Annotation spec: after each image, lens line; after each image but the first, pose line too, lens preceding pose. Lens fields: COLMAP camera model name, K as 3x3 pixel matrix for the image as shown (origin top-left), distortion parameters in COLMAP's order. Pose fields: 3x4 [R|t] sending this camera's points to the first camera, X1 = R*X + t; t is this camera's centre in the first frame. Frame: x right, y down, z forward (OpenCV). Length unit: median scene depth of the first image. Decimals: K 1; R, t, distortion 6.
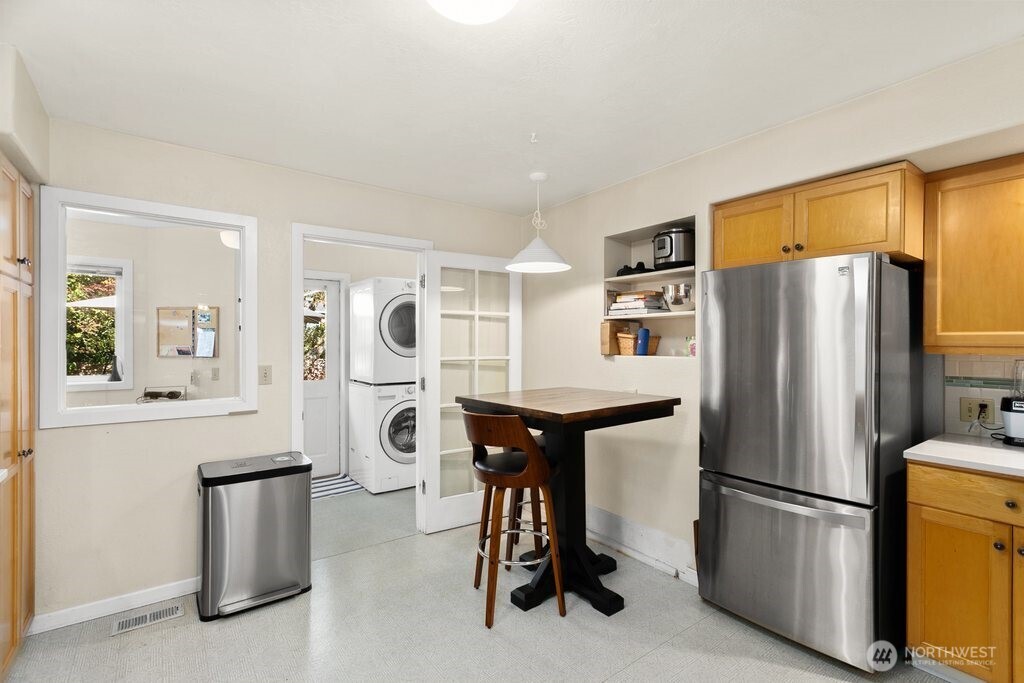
lens RADIAL K [[479.3, 0, 508.2], [0, 479.3, 343.0], [0, 0, 1]] dist [0.005904, 0.001119]
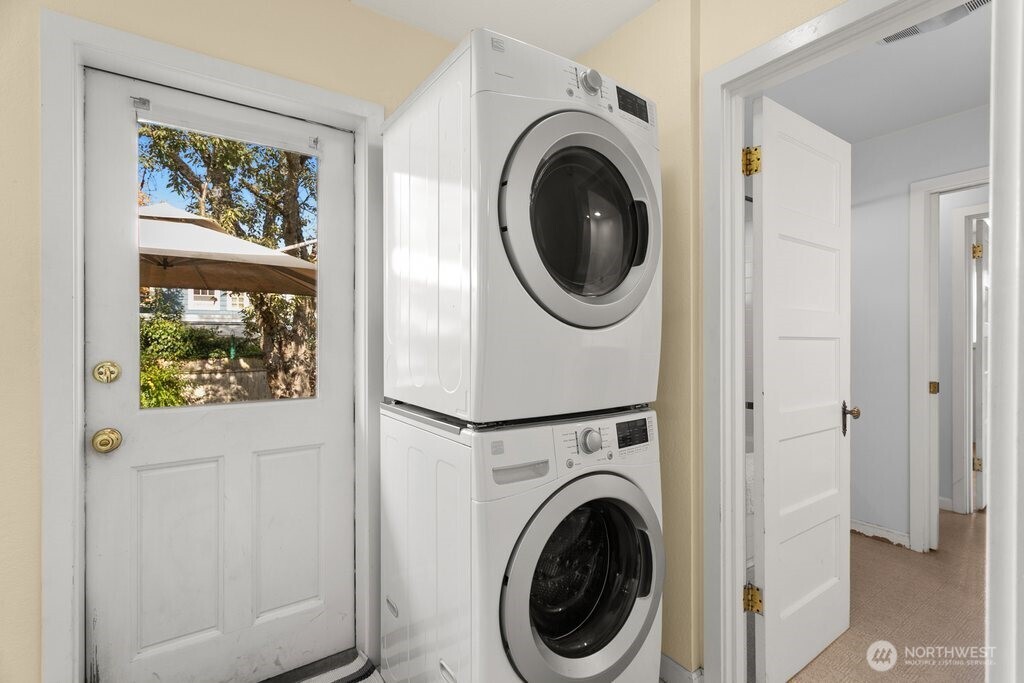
lens RADIAL K [[479.3, 0, 516.7], [0, 479.3, 340.5], [0, 0, 1]] dist [0.005904, 0.001119]
pose [[0.999799, -0.001484, -0.020015, -0.245535], [0.001418, 0.999994, -0.003307, 0.038465], [0.020020, 0.003277, 0.999794, 0.709224]]
